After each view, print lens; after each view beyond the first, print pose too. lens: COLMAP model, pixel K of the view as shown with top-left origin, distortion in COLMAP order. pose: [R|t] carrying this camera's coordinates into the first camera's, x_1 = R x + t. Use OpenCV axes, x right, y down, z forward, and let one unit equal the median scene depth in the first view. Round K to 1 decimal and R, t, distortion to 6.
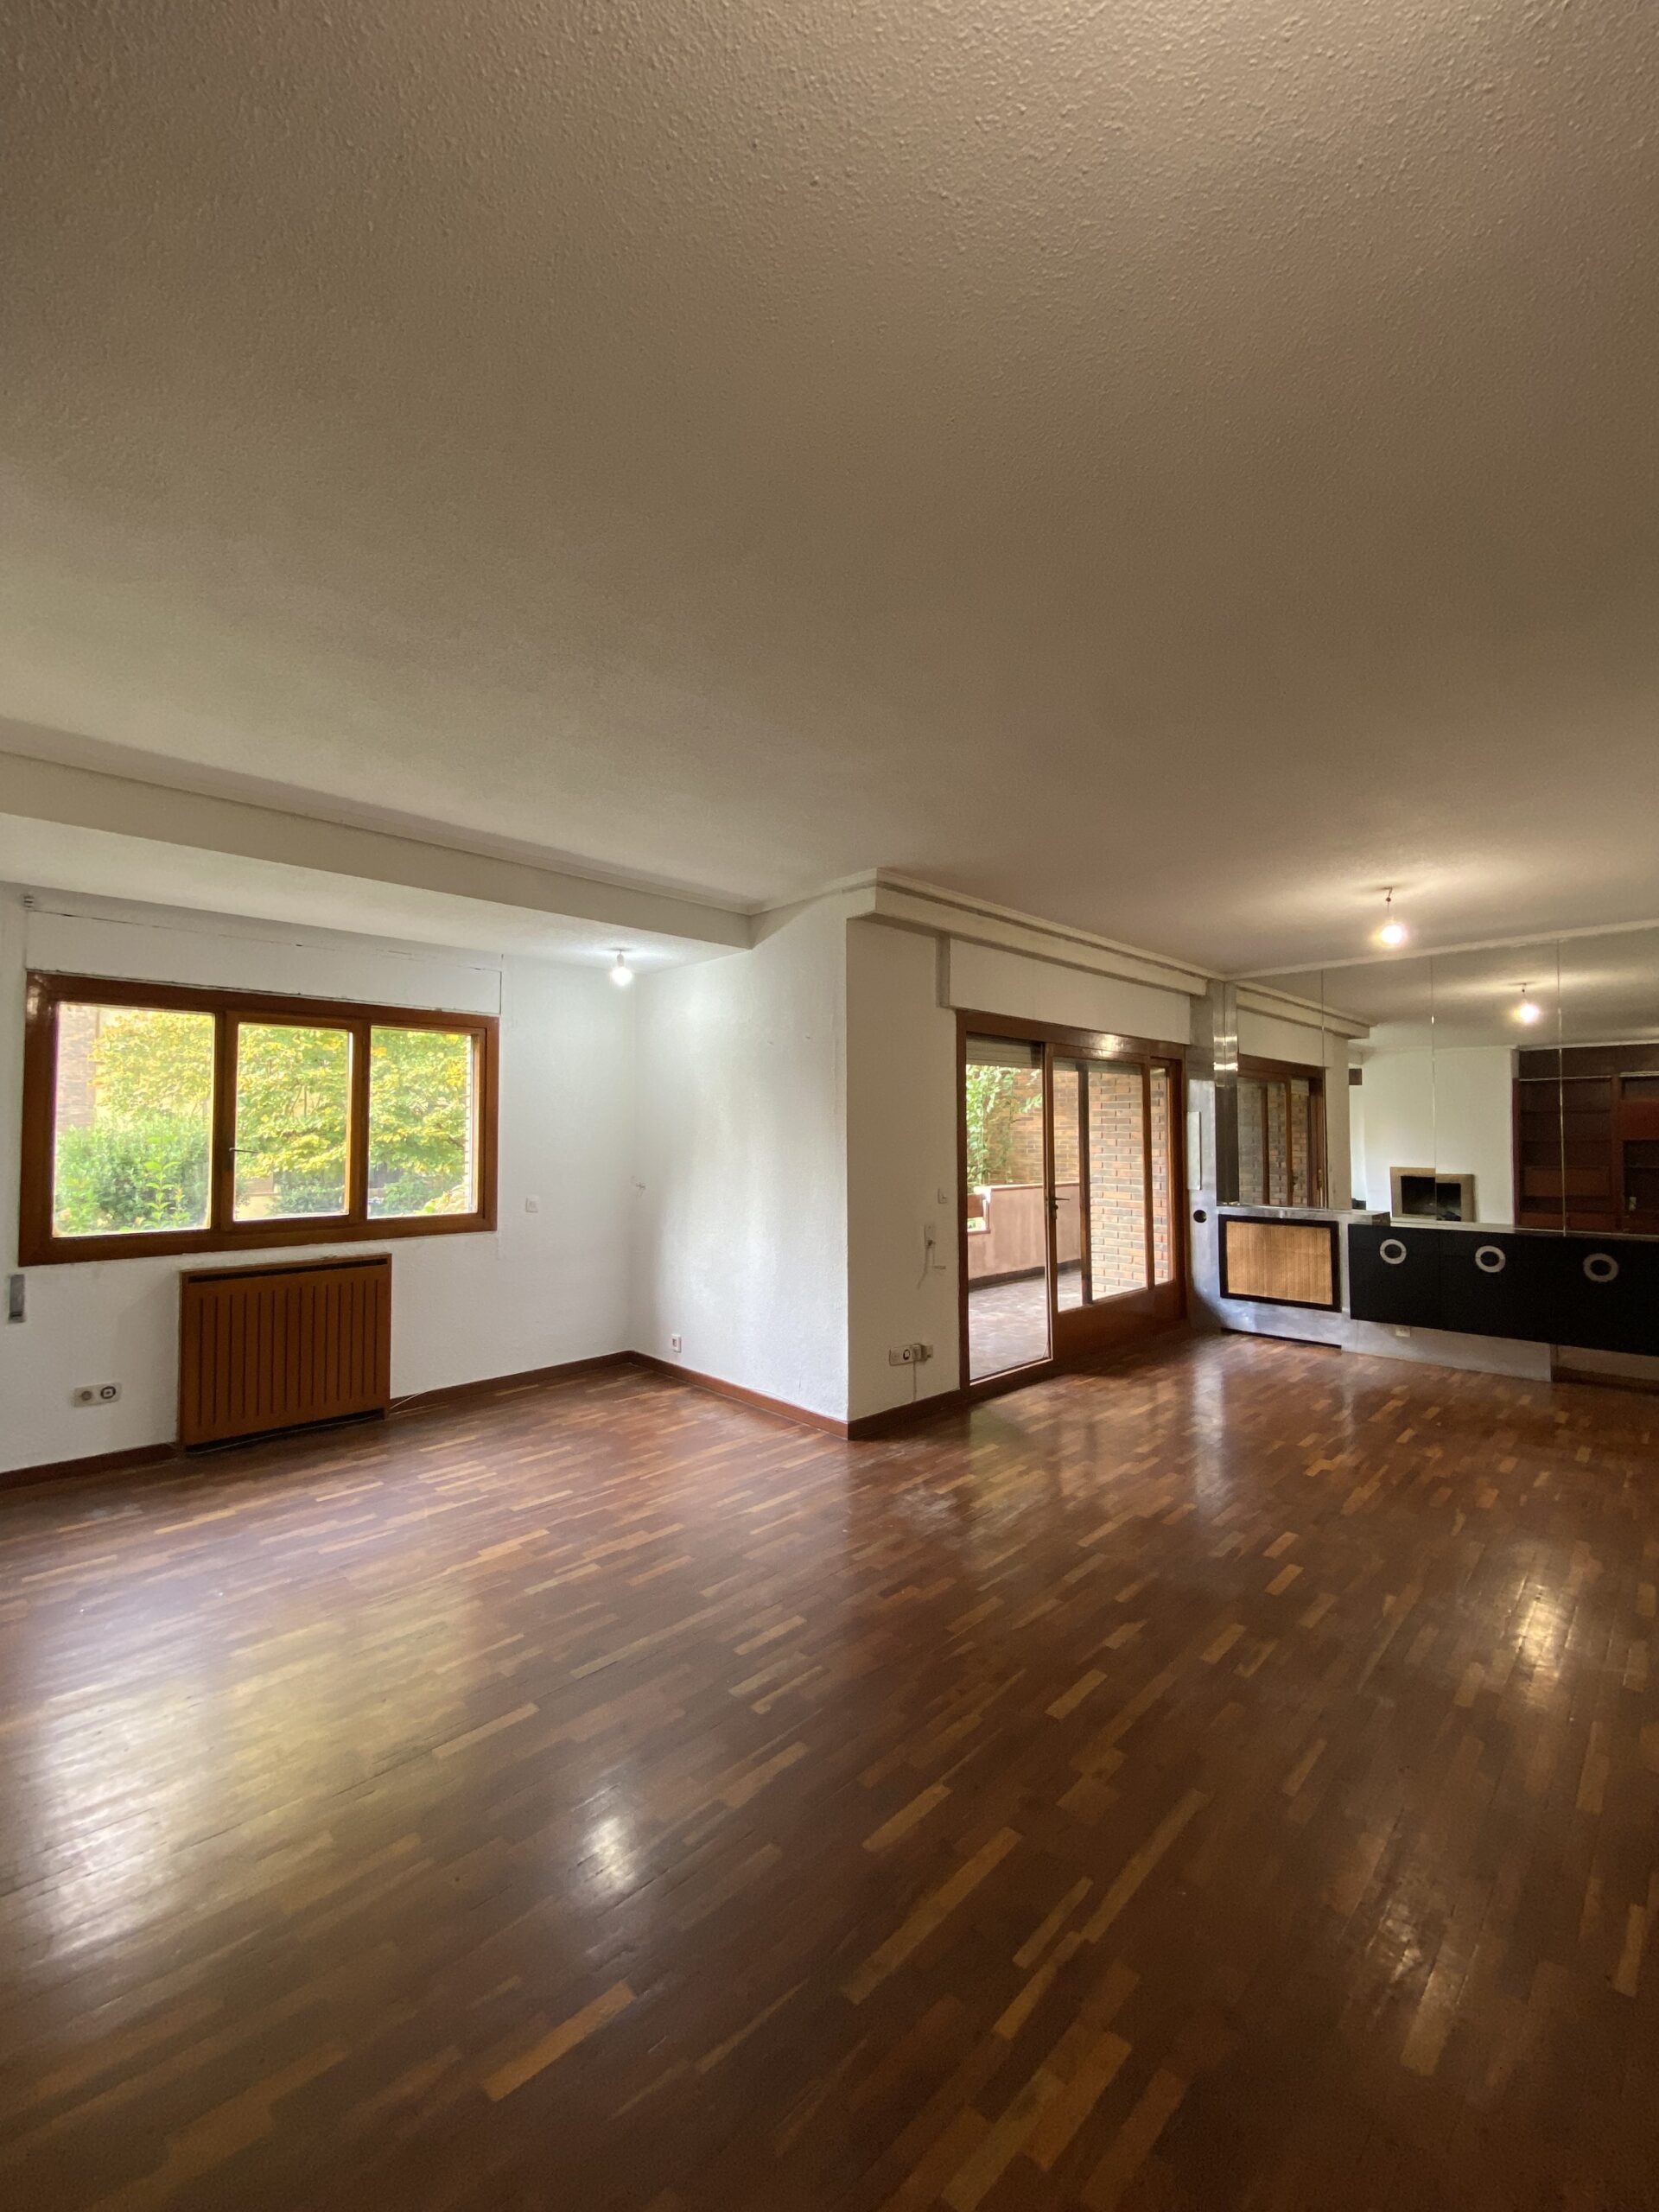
lens RADIAL K [[908.1, 0, 839.9], [0, 908.1, 1074.3], [0, 0, 1]] dist [0.019578, -0.019211]
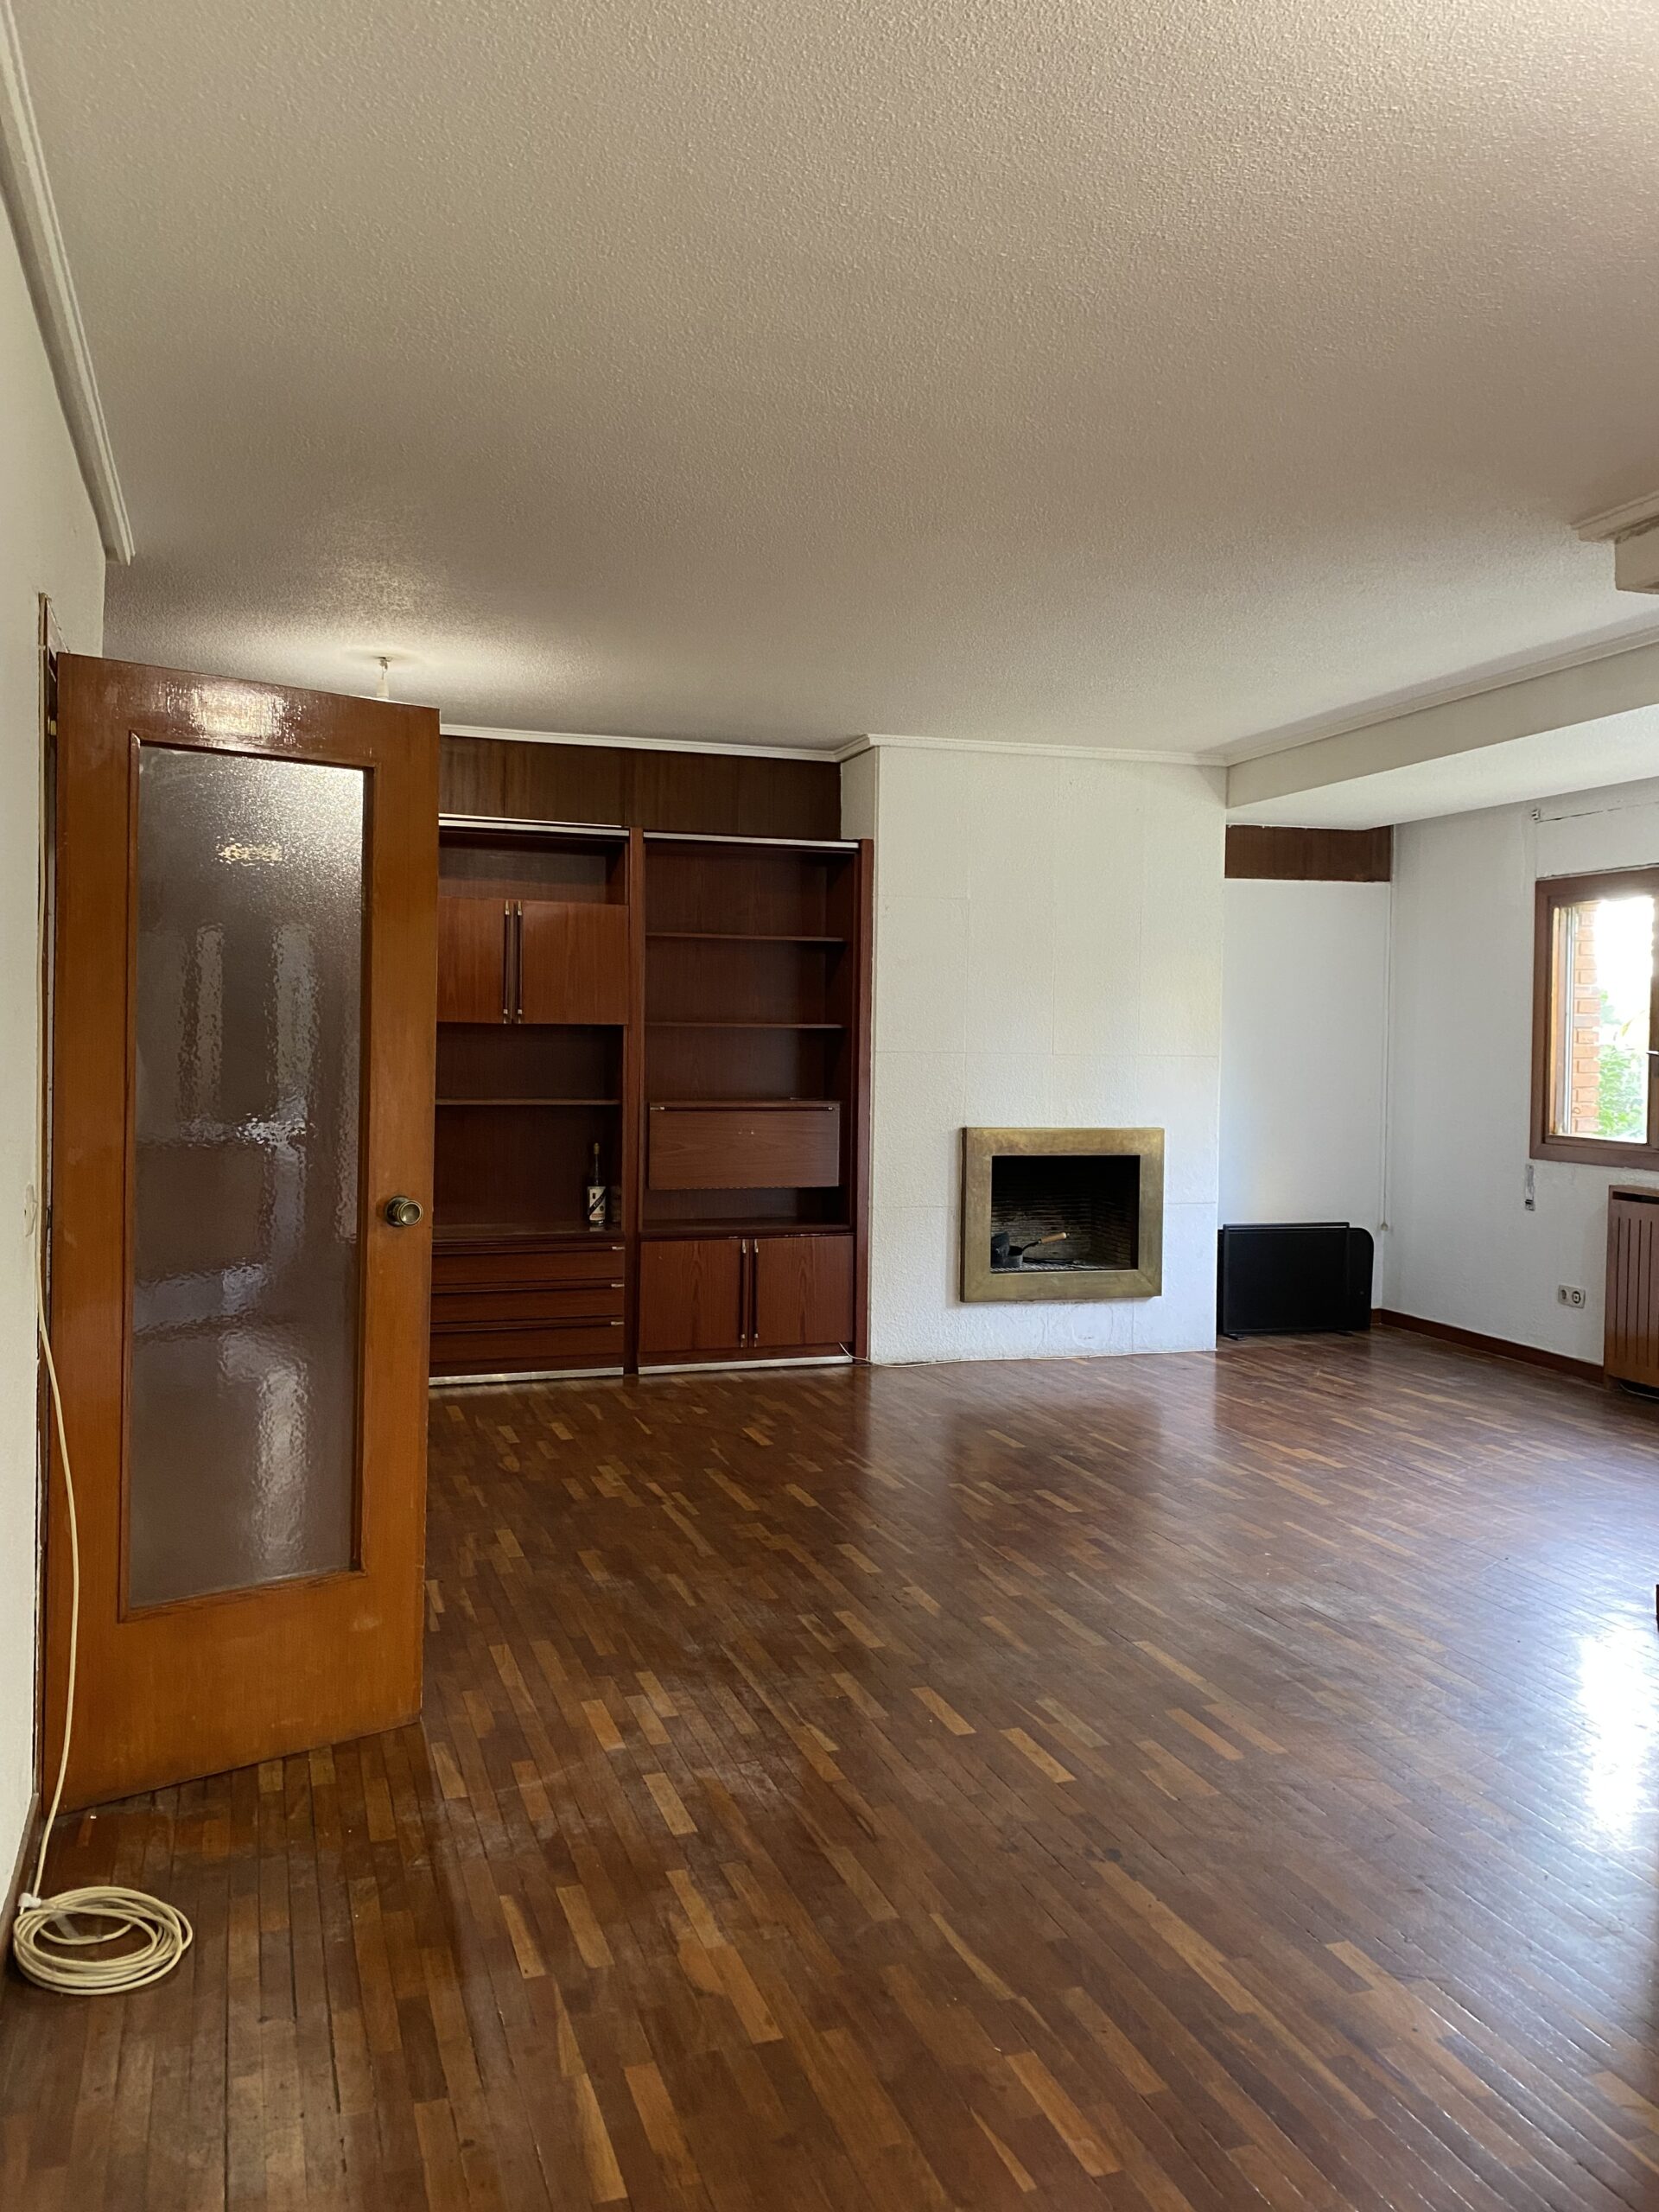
lens RADIAL K [[1696.5, 0, 827.4], [0, 1696.5, 1070.3], [0, 0, 1]] dist [0.054729, -0.039527]
pose [[-0.461640, 0.012885, -0.886974, 1.285240], [0.046163, 0.998889, -0.009516, 0.088205], [0.885865, -0.045338, -0.461722, 1.217063]]
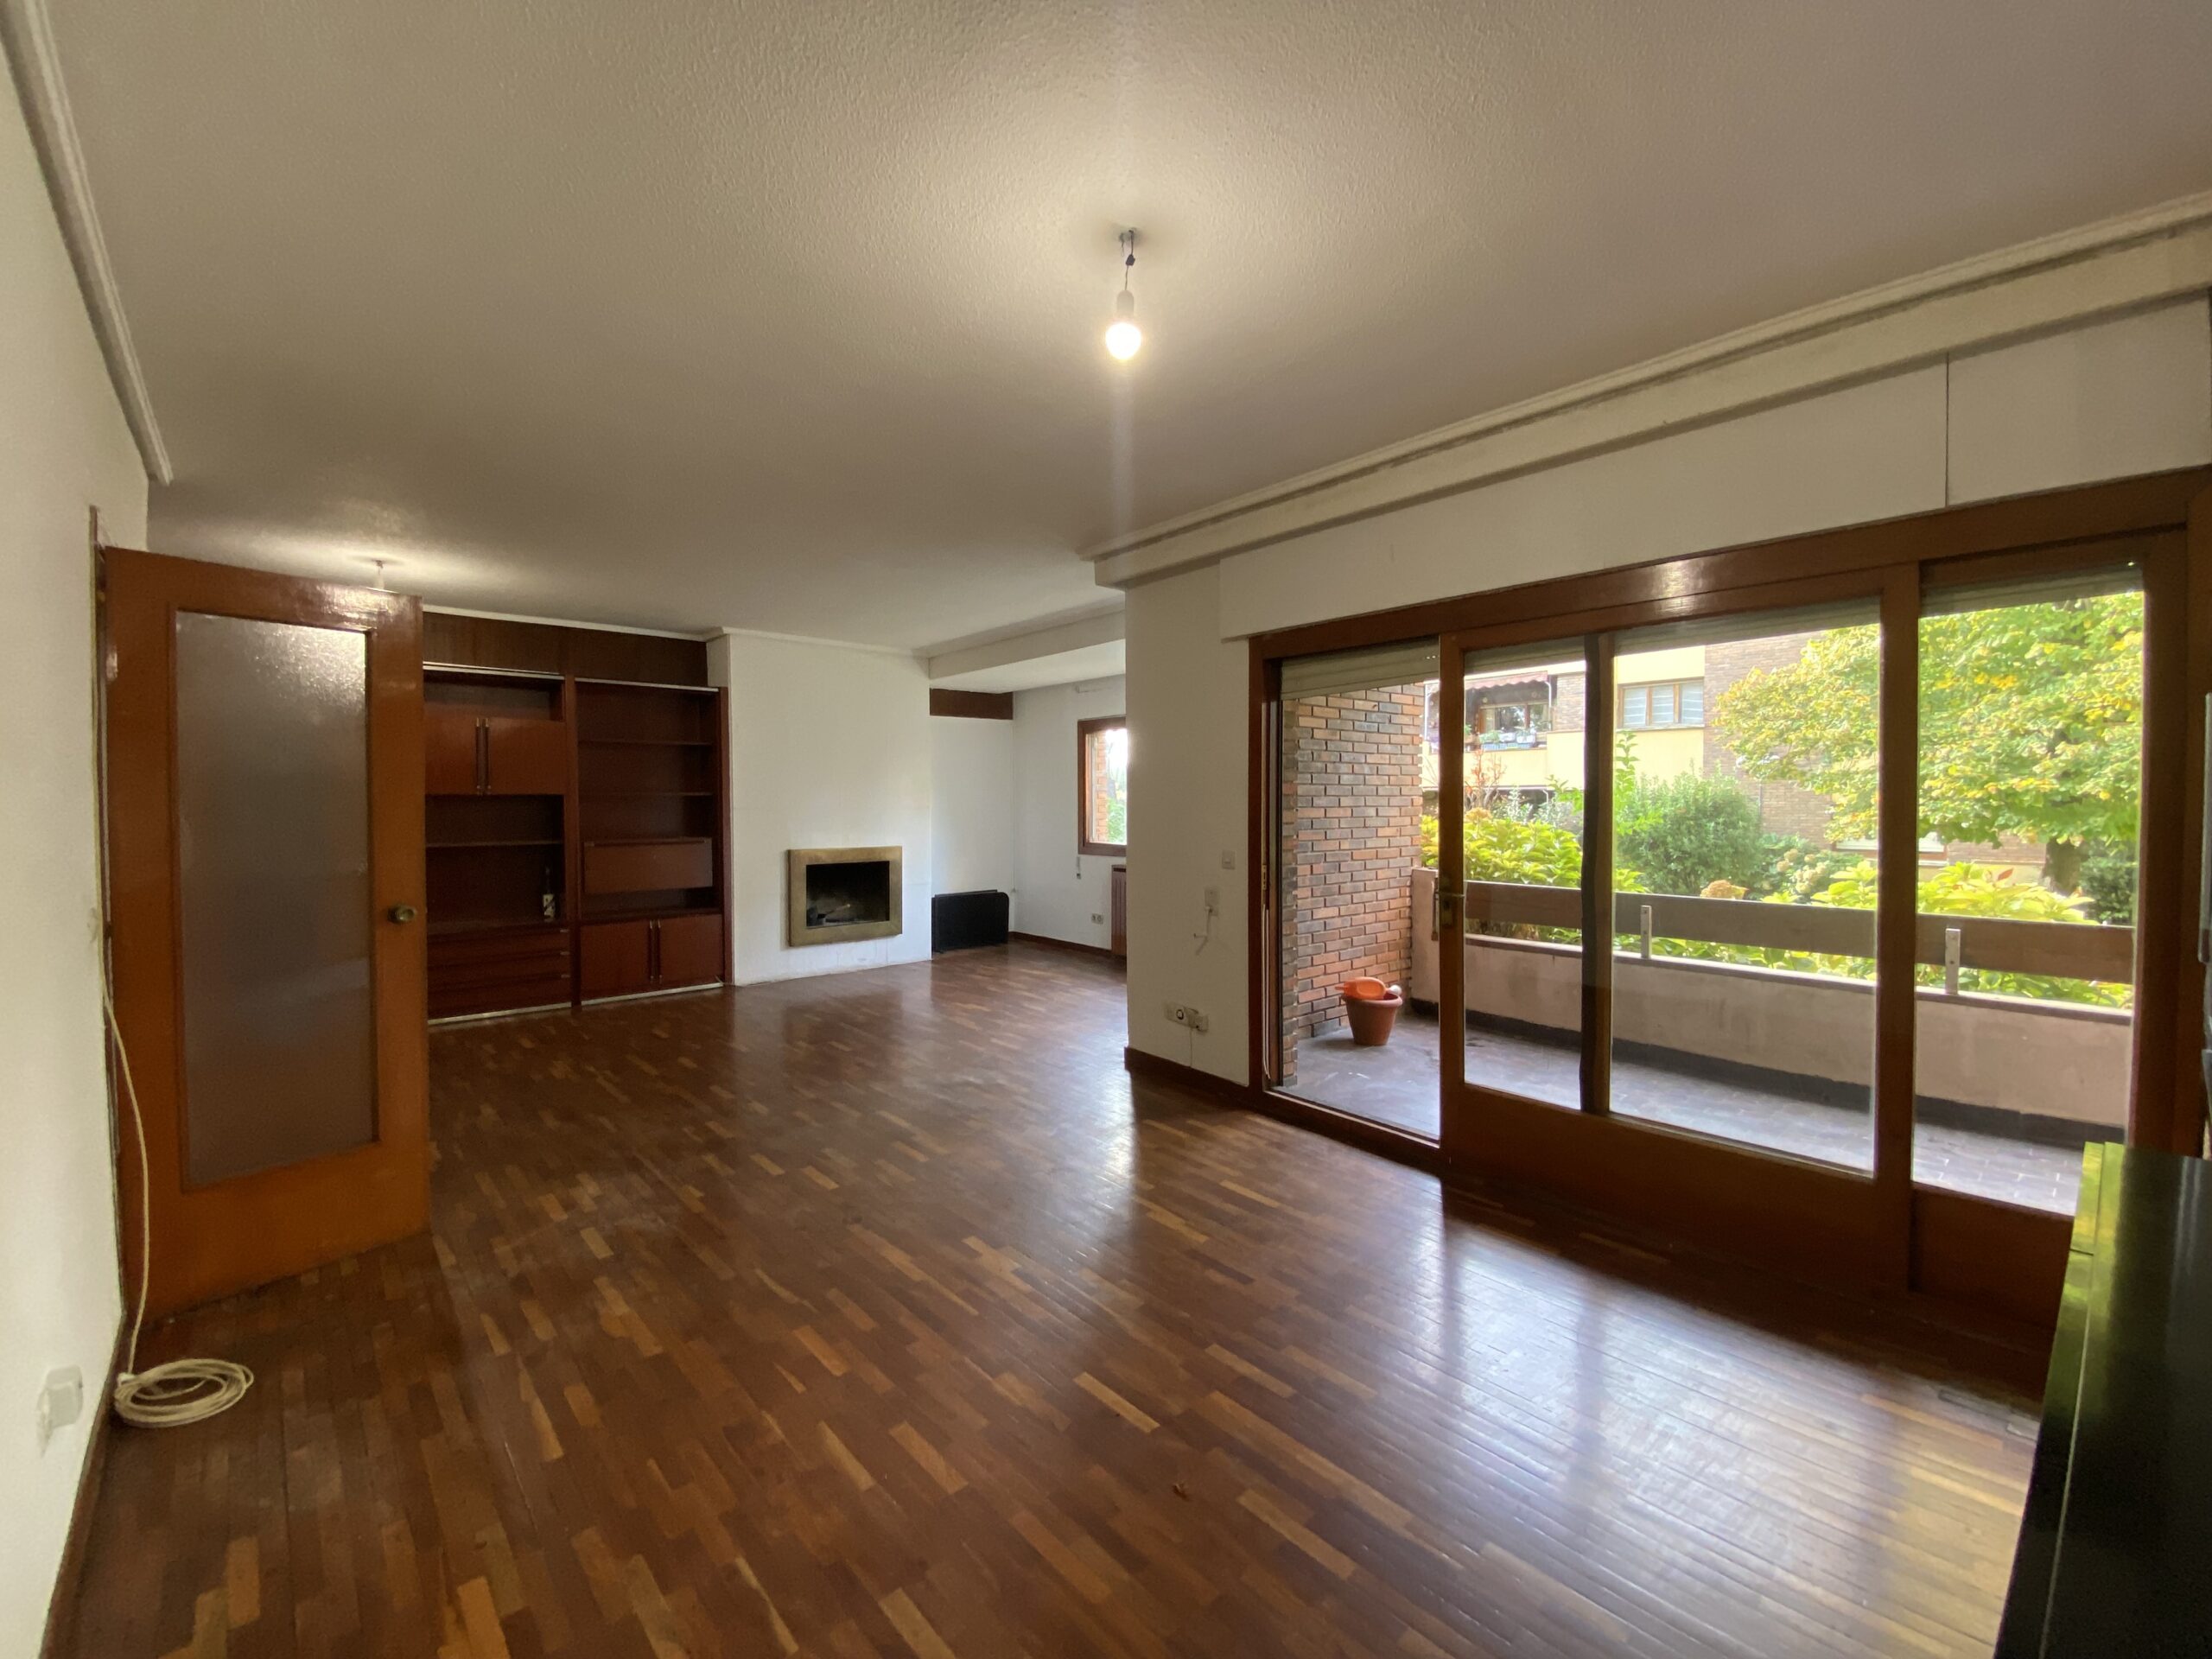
lens RADIAL K [[908.1, 0, 1107.0], [0, 908.1, 823.2], [0, 0, 1]] dist [0.019578, -0.019211]
pose [[-0.074944, 0.027417, -0.996811, 1.311174], [0.069084, 0.997363, 0.022238, 0.093233], [0.994792, -0.067197, -0.076640, 1.259684]]
